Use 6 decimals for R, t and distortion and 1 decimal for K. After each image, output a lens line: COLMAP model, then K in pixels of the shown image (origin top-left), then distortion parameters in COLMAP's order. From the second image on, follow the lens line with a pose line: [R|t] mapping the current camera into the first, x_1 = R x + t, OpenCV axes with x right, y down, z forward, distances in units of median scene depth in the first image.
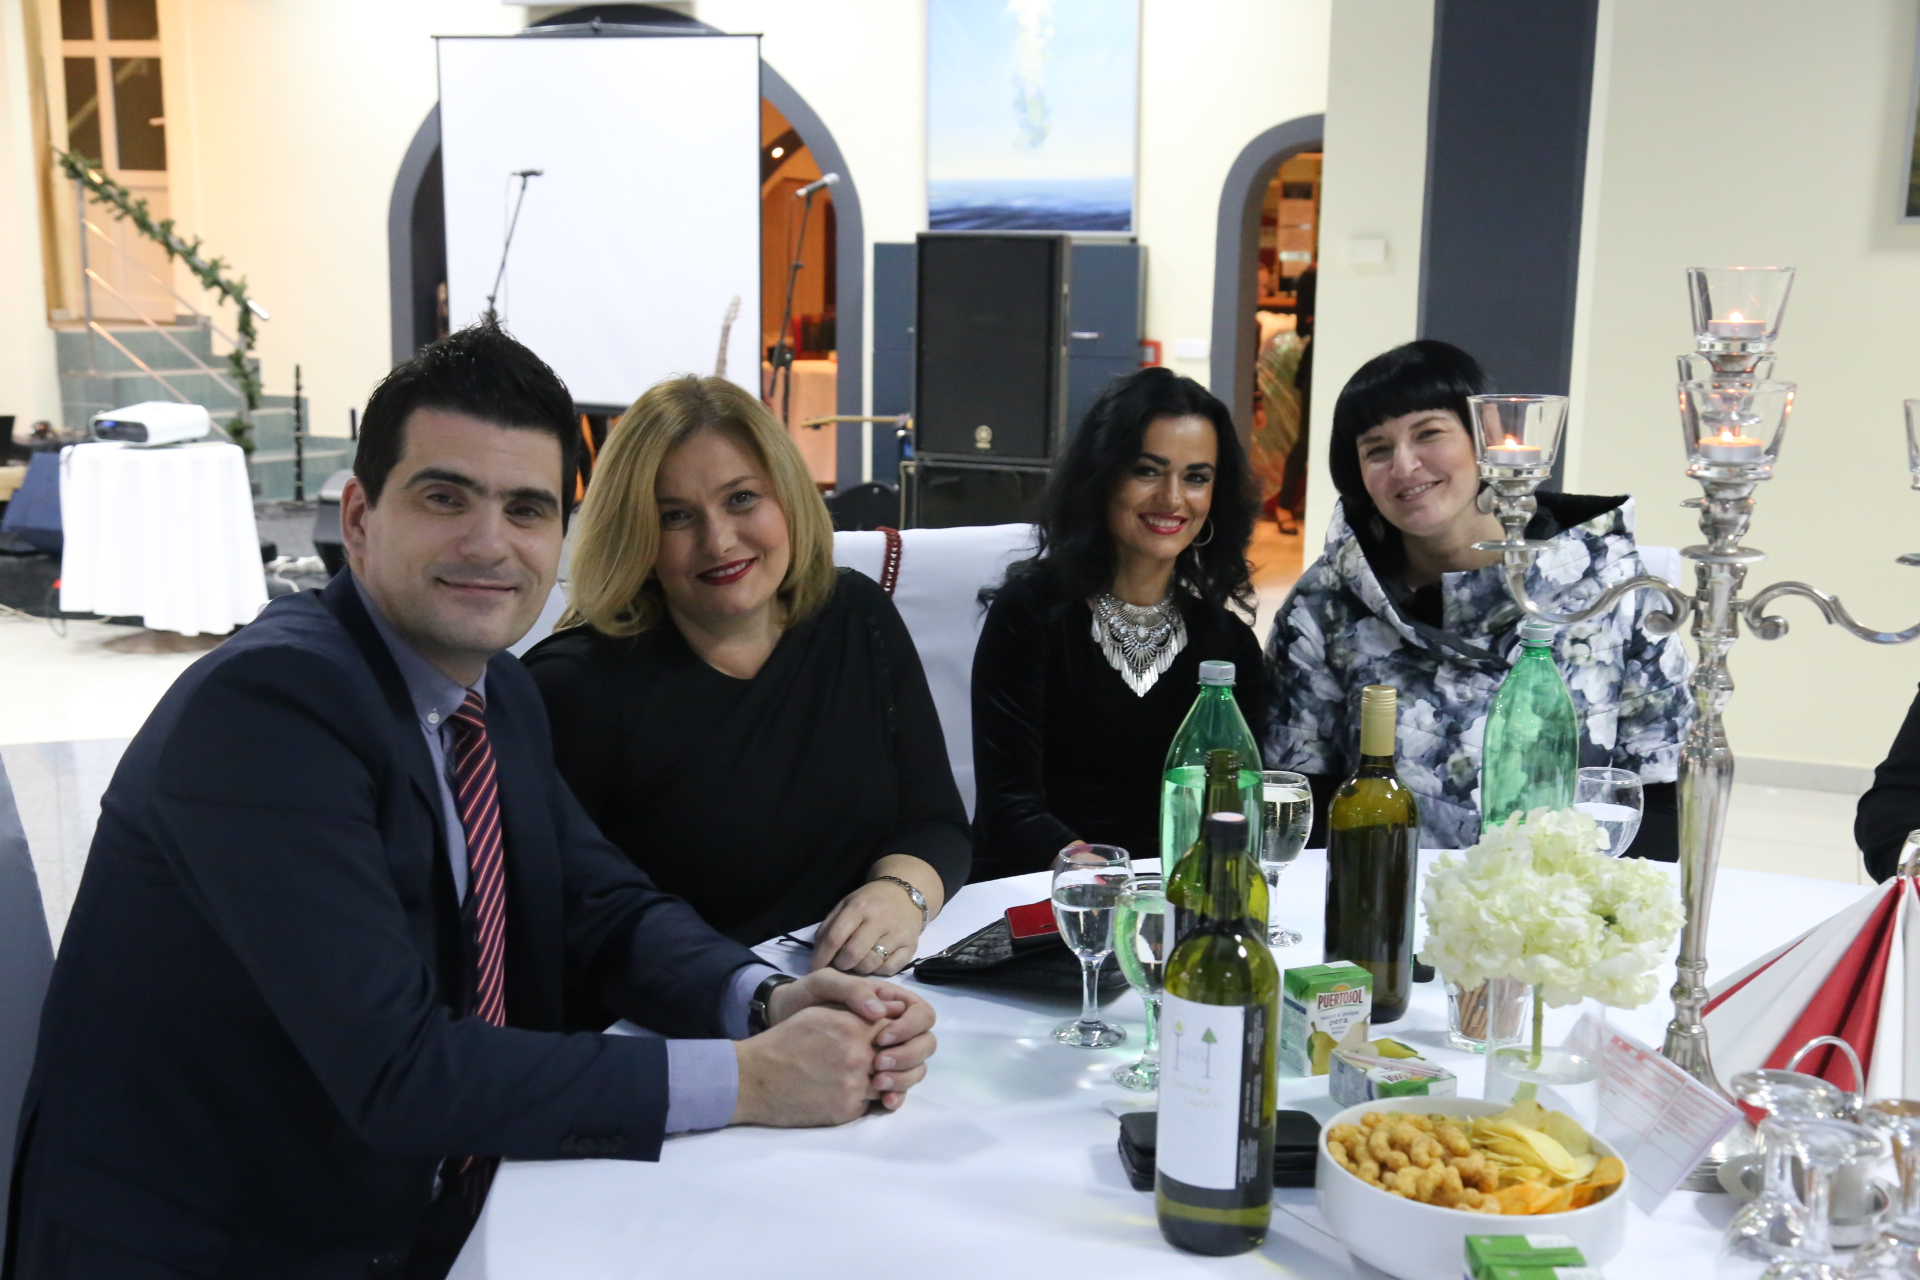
lens RADIAL K [[2222.8, 0, 960.0], [0, 2222.8, 640.0], [0, 0, 1]] dist [0.071747, 0.010800]
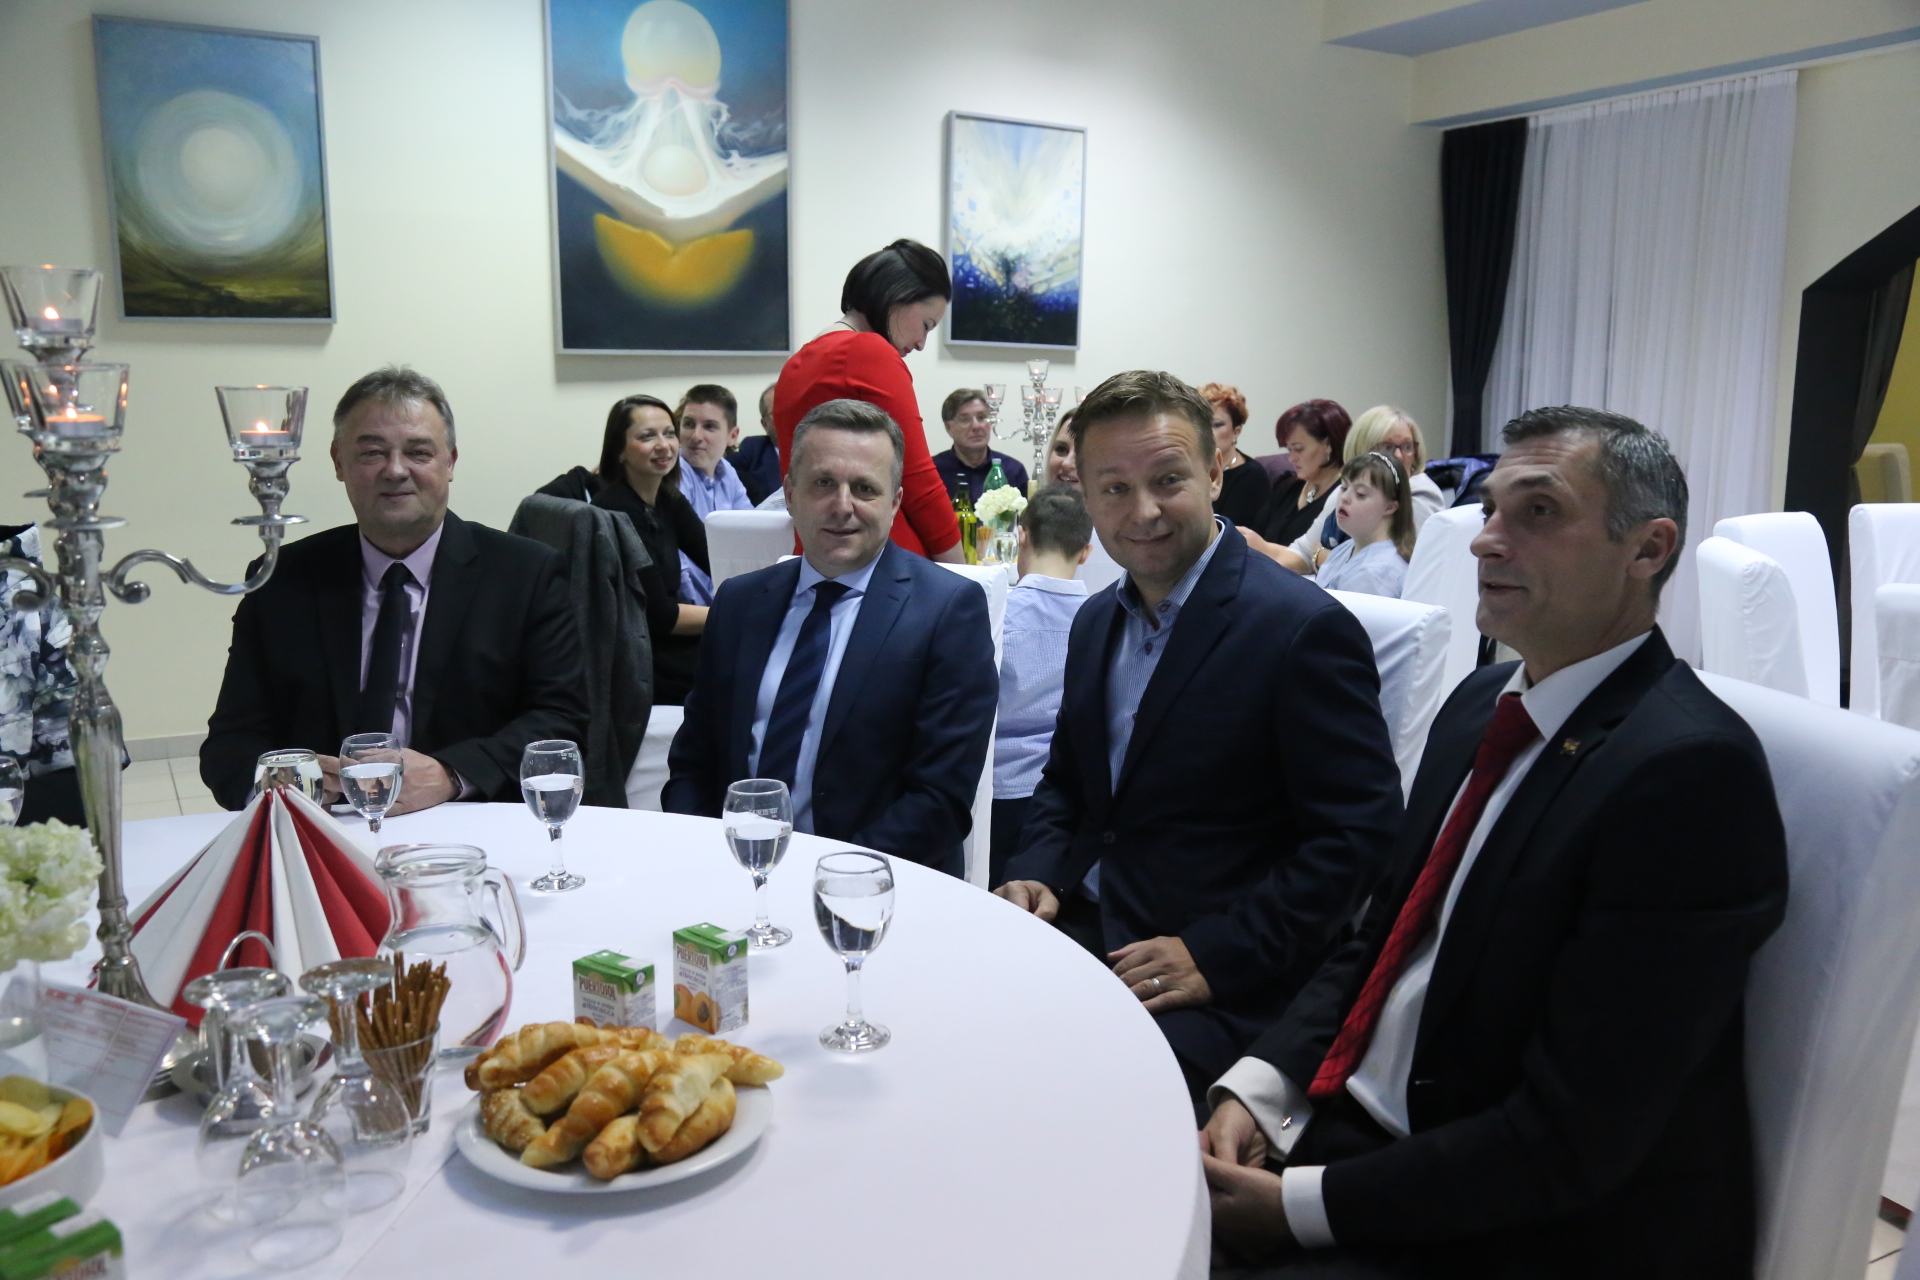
lens RADIAL K [[1563.4, 0, 960.0], [0, 1563.4, 640.0], [0, 0, 1]] dist [-0.015452, -0.003009]
pose [[0.630843, -0.141632, 0.762875, 0.023938], [0.145013, 0.987396, 0.063400, 0.028973], [-0.762239, 0.070631, 0.643430, 0.185651]]
